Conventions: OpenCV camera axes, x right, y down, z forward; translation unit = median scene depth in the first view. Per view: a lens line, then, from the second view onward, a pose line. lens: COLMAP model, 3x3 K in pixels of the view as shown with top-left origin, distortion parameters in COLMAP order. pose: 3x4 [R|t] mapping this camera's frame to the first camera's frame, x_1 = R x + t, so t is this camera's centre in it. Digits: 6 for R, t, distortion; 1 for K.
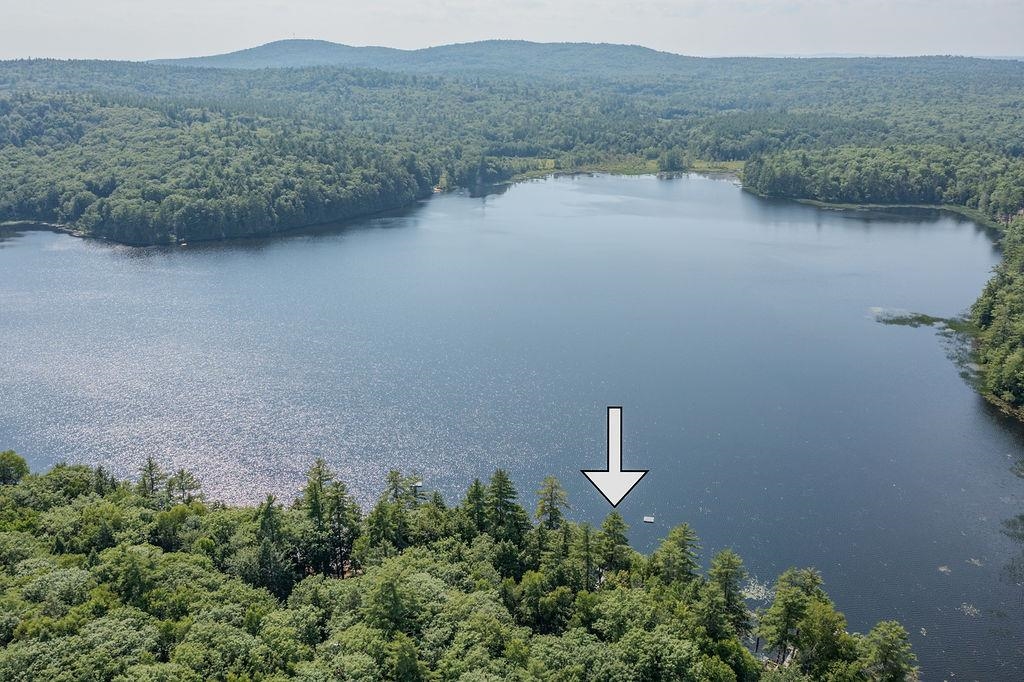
lens RADIAL K [[811.8, 0, 513.6], [0, 811.8, 337.1], [0, 0, 1]] dist [-0.012298, -0.000324]
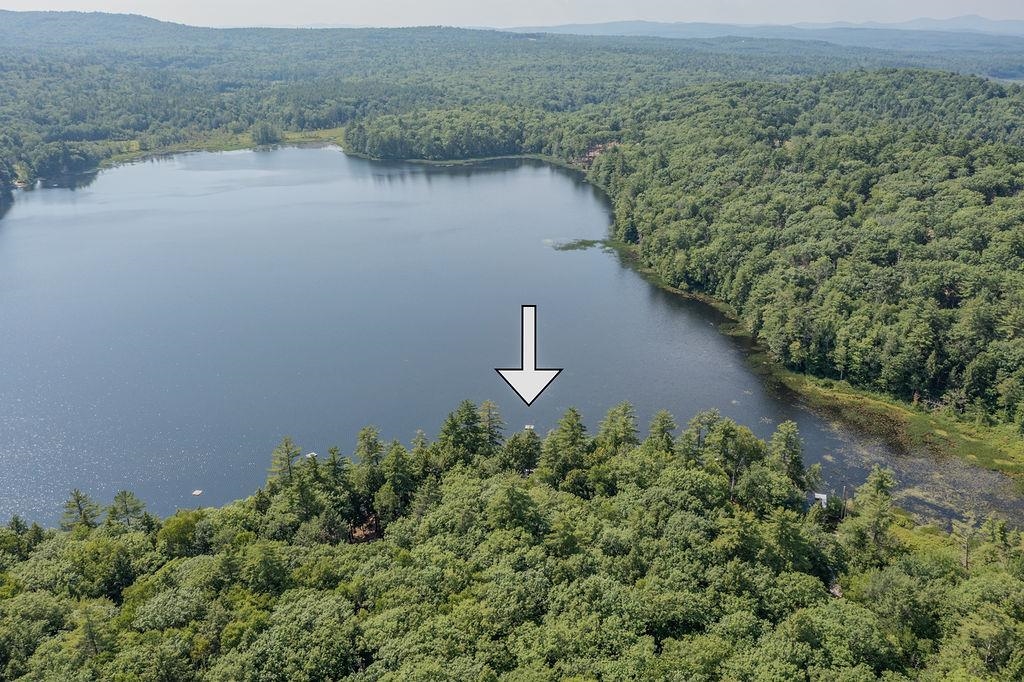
lens RADIAL K [[811.8, 0, 513.6], [0, 811.8, 337.1], [0, 0, 1]] dist [-0.012298, -0.000324]
pose [[0.836760, -0.191587, 0.512960, -0.115317], [0.174887, 0.981234, 0.081201, -0.000444], [-0.518891, 0.021764, 0.854564, 0.000595]]
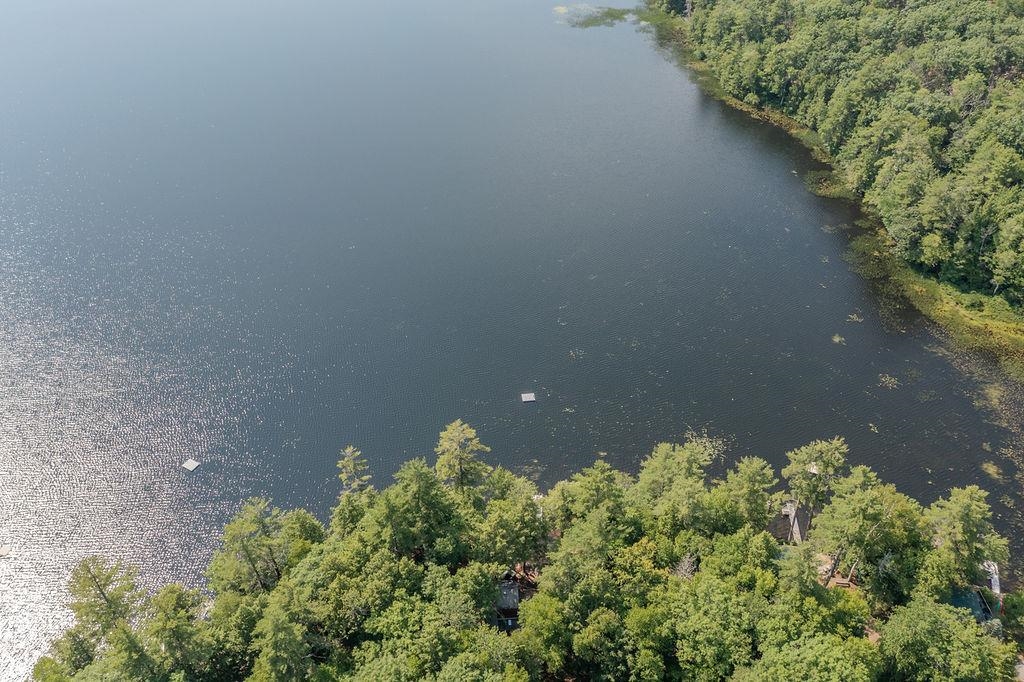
lens RADIAL K [[811.8, 0, 513.6], [0, 811.8, 337.1], [0, 0, 1]] dist [-0.012298, -0.000324]
pose [[0.841865, -0.347711, 0.412747, -0.039184], [0.175557, 0.899632, 0.399802, -0.036435], [-0.510337, -0.264119, 0.818412, 0.103146]]
